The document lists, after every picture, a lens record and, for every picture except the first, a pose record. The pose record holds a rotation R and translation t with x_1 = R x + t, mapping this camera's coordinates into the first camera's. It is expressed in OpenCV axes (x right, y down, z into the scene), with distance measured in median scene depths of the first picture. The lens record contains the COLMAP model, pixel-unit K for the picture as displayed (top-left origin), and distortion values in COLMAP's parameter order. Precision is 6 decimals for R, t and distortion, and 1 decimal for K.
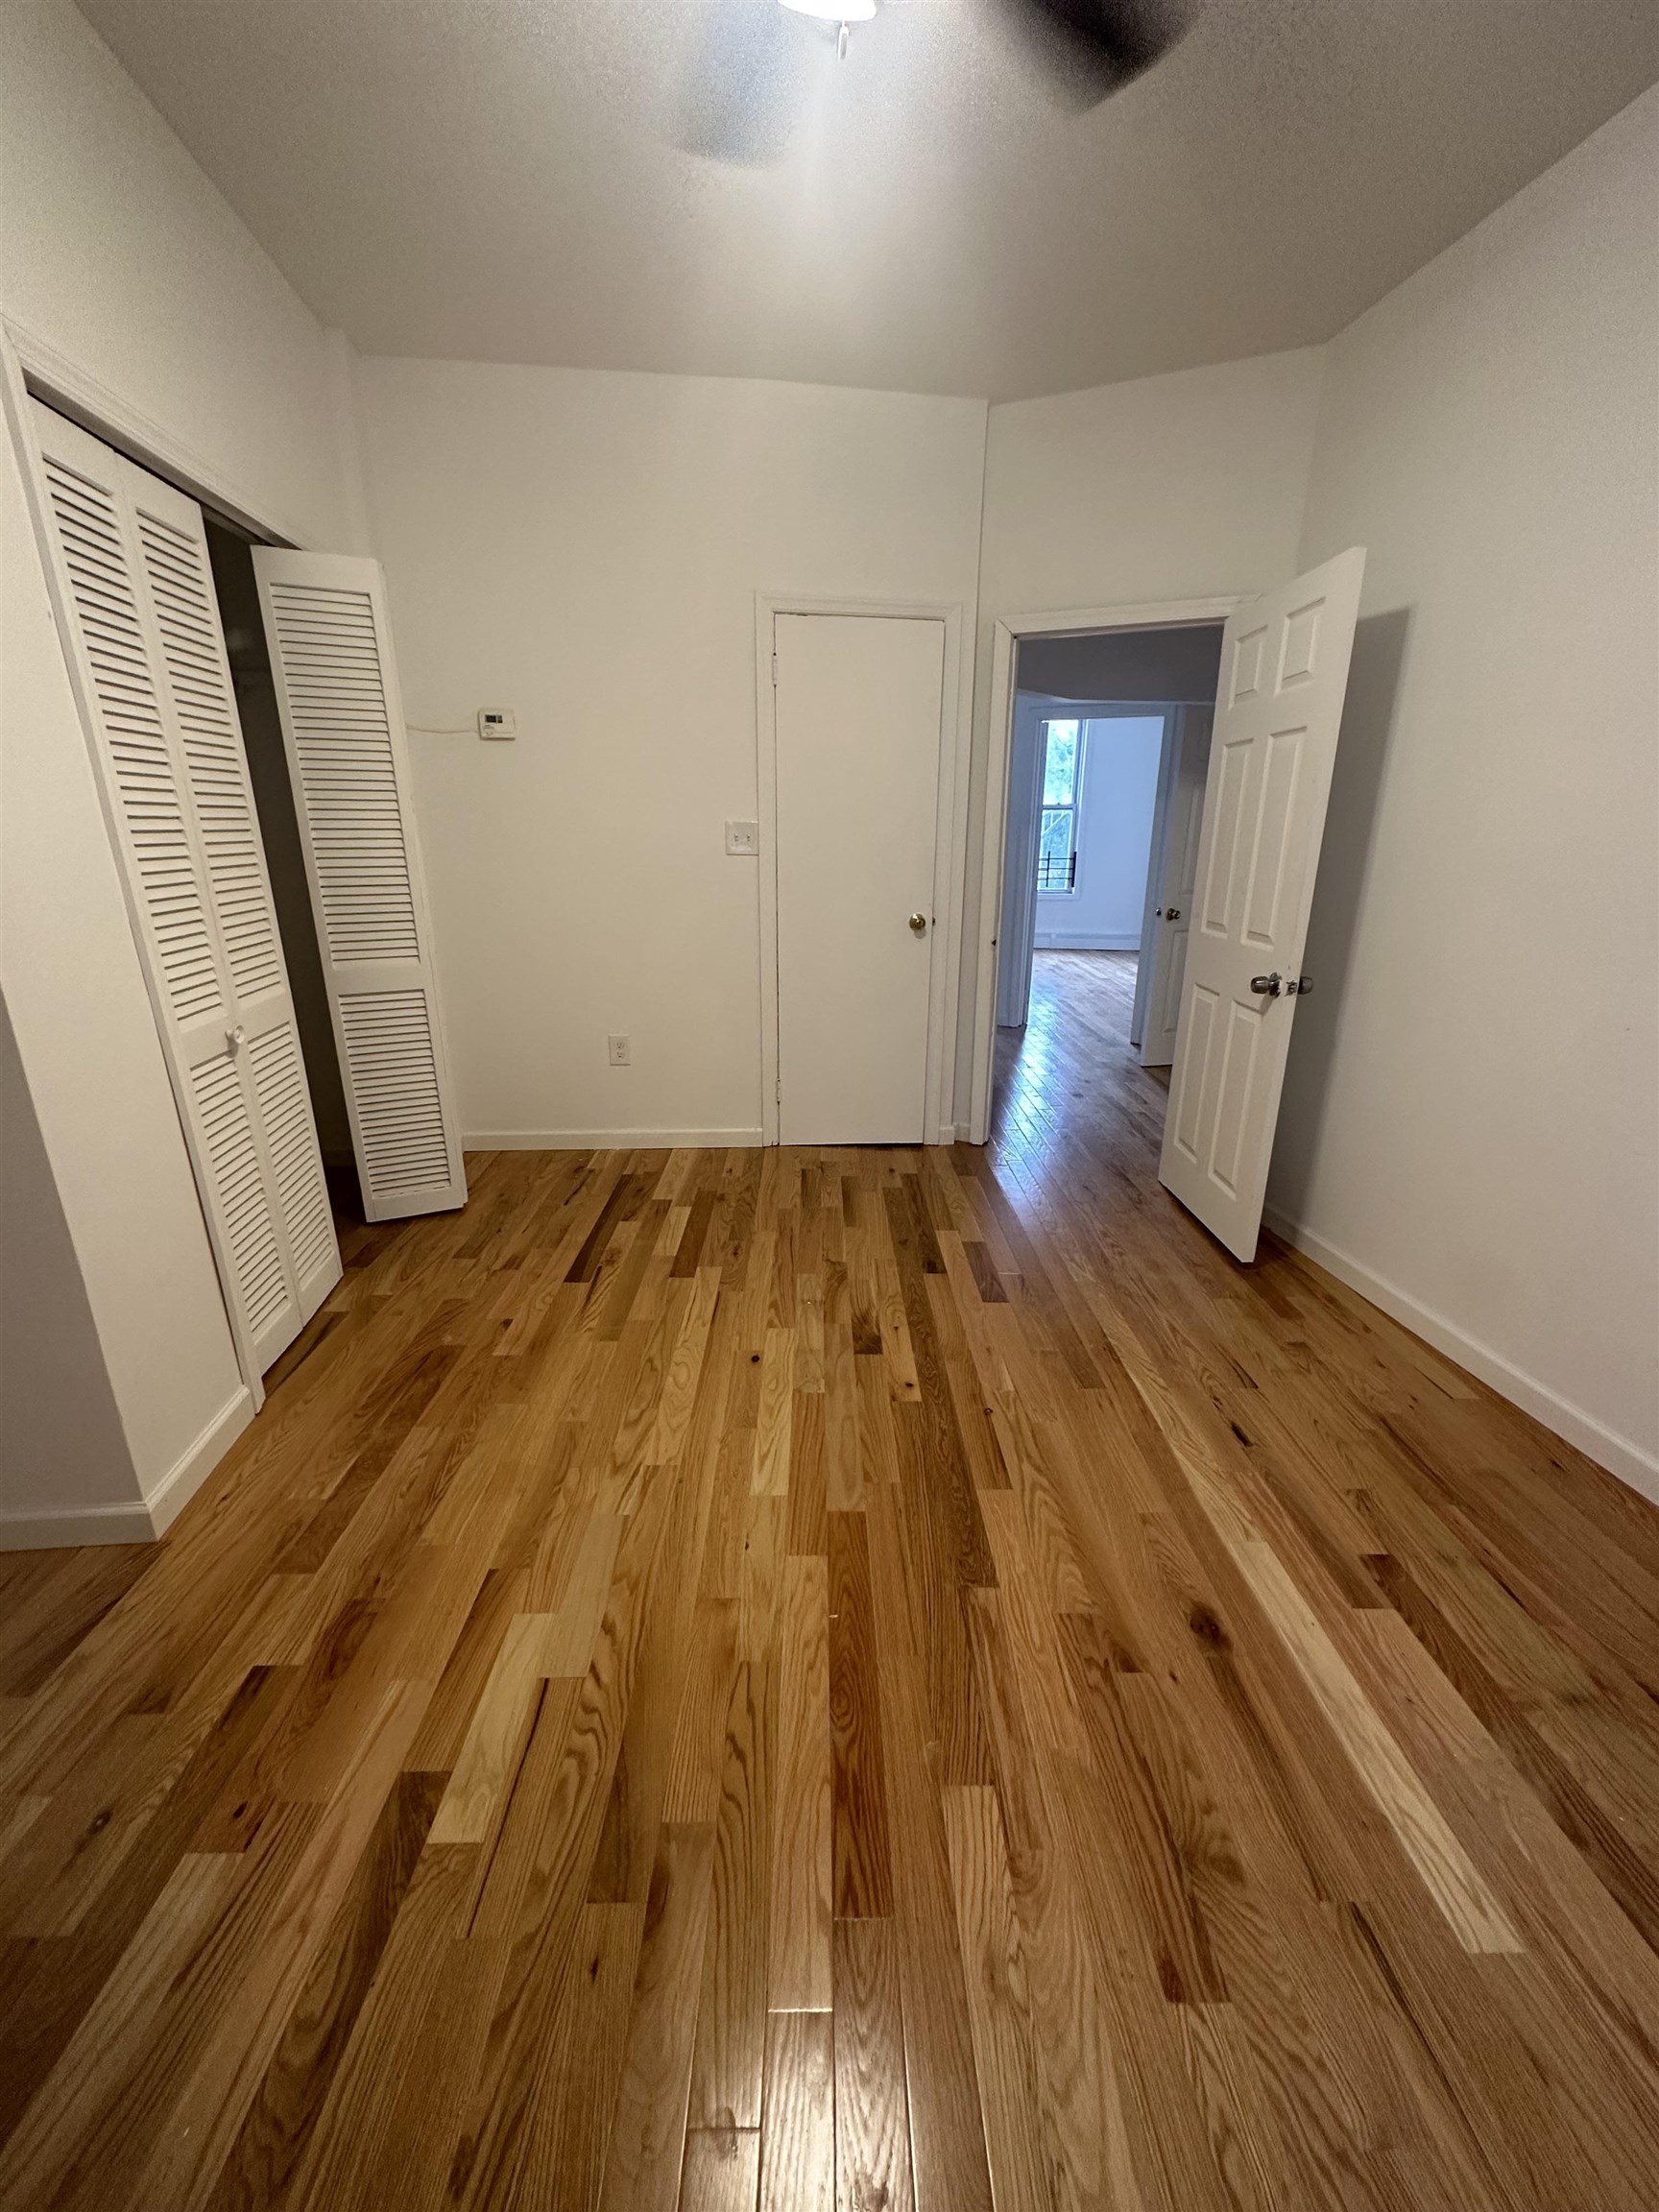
lens RADIAL K [[883.6, 0, 829.5], [0, 883.6, 1106.0], [0, 0, 1]] dist [0.000279, 0.000274]
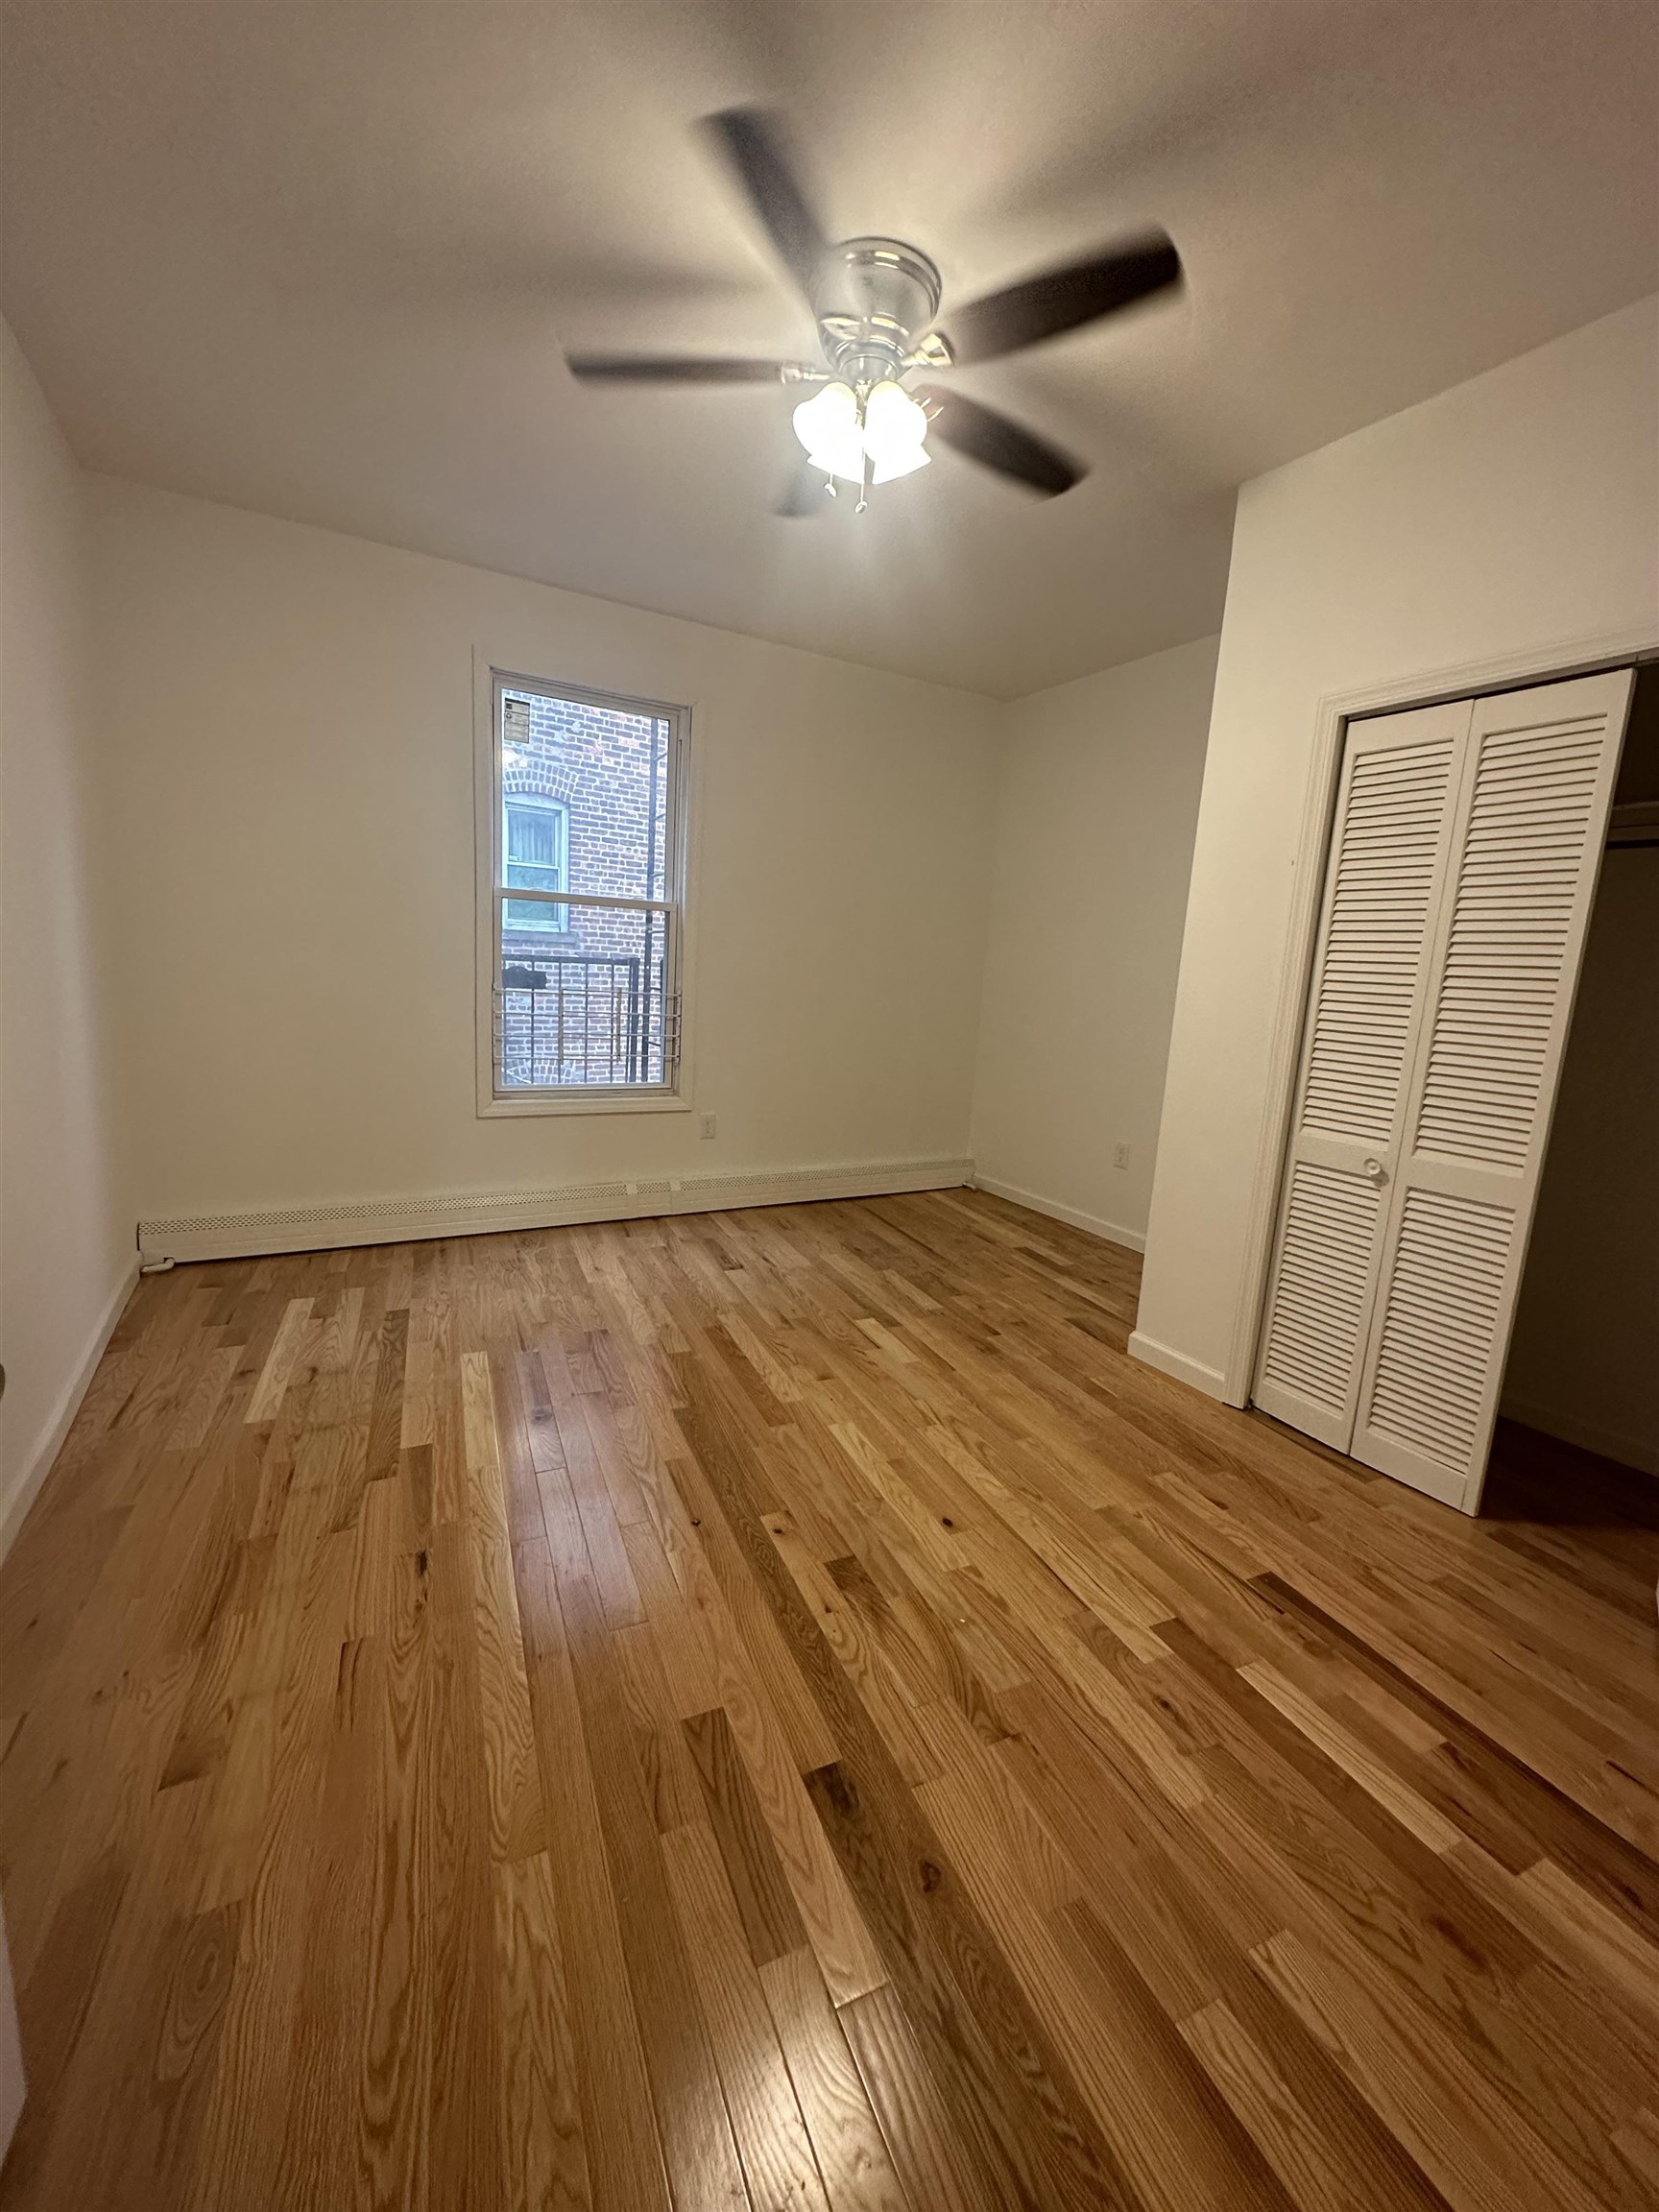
lens RADIAL K [[883.6, 0, 829.5], [0, 883.6, 1106.0], [0, 0, 1]] dist [0.000279, 0.000274]
pose [[-0.919457, 0.006117, -0.393143, 0.411293], [-0.176052, 0.887644, 0.425551, -0.495966], [0.351574, 0.460490, -0.815074, 1.599296]]
